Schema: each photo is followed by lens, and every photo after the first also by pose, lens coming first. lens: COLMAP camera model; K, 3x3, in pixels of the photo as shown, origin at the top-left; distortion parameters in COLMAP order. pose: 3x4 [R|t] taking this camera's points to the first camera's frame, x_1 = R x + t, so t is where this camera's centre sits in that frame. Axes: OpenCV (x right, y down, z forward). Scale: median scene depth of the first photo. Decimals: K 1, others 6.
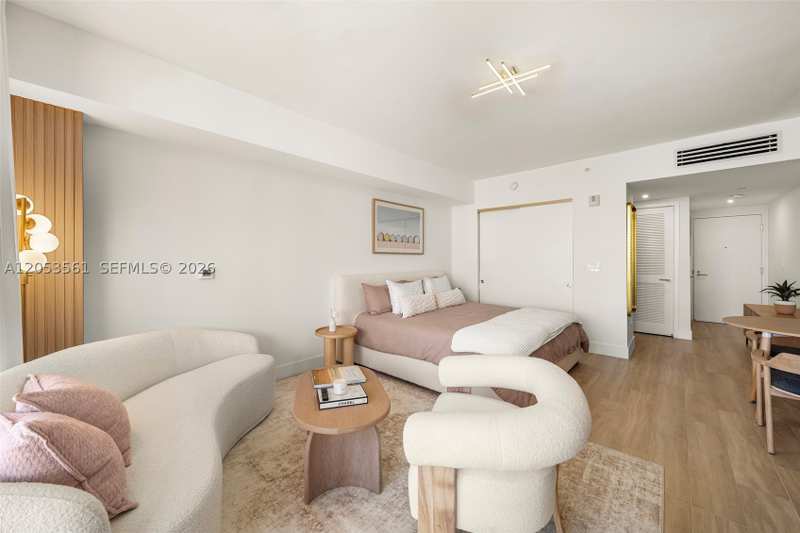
lens RADIAL K [[314.2, 0, 397.3], [0, 314.2, 261.4], [0, 0, 1]] dist [0.002223, 0.000106]
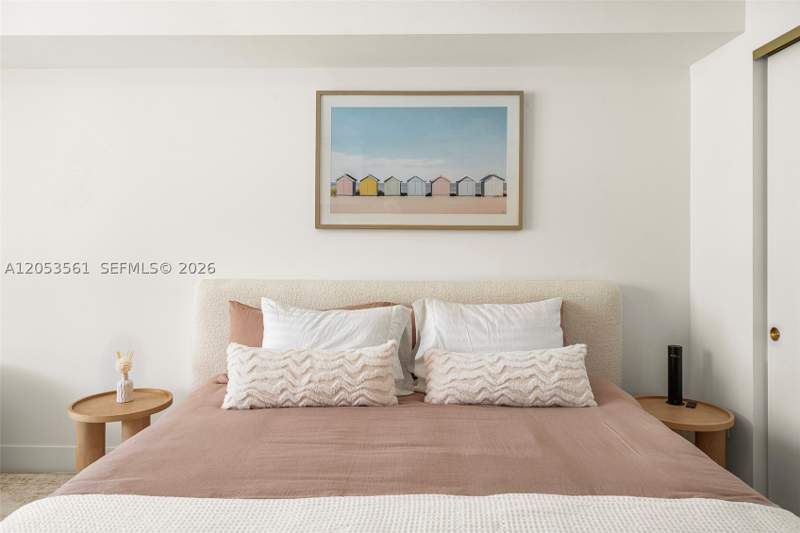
lens RADIAL K [[544.2, 0, 394.6], [0, 544.2, 246.7], [0, 0, 1]] dist [-0.000514, 0.001031]
pose [[0.643785, 0.000192, -0.765206, 0.512666], [-0.008326, 0.999943, -0.006753, 0.000849], [0.765161, 0.010719, 0.643750, 0.626542]]
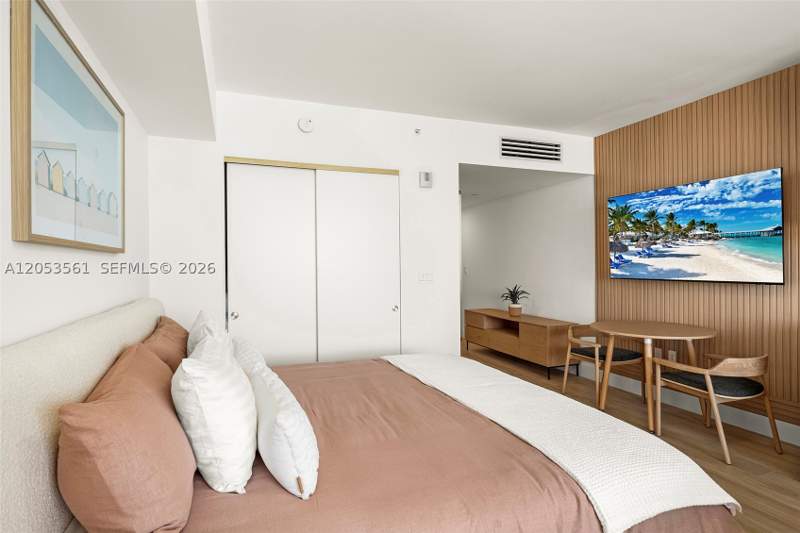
lens RADIAL K [[419.3, 0, 395.6], [0, 419.3, 265.4], [0, 0, 1]] dist [0.006184, 0.000647]
pose [[0.456822, -0.002122, 0.889556, -0.211197], [0.014386, 0.999884, -0.005002, -0.004711], [-0.889442, 0.015082, 0.456799, 0.644663]]
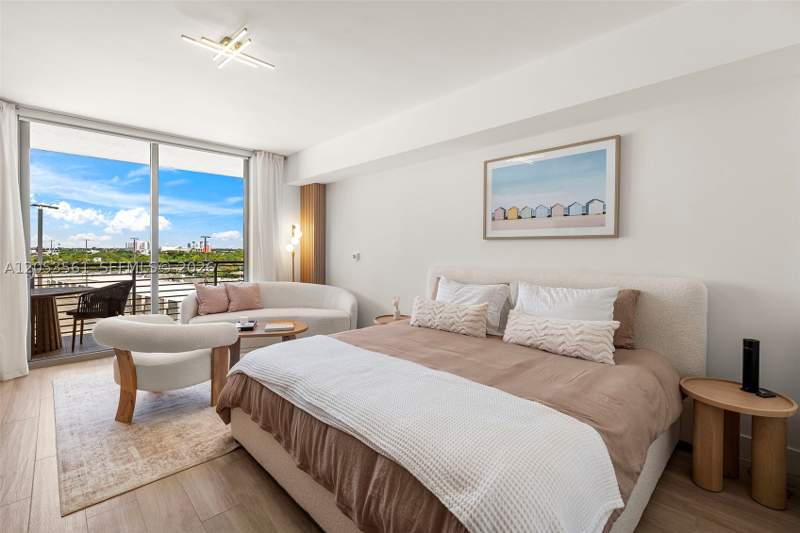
lens RADIAL K [[359.7, 0, 385.3], [0, 359.7, 257.4], [0, 0, 1]] dist [0.011853, 0.000377]
pose [[-0.100257, 0.029169, -0.994534, 0.747249], [-0.006352, 0.999531, 0.029956, -0.008339], [0.994941, 0.009321, -0.100024, 0.853382]]
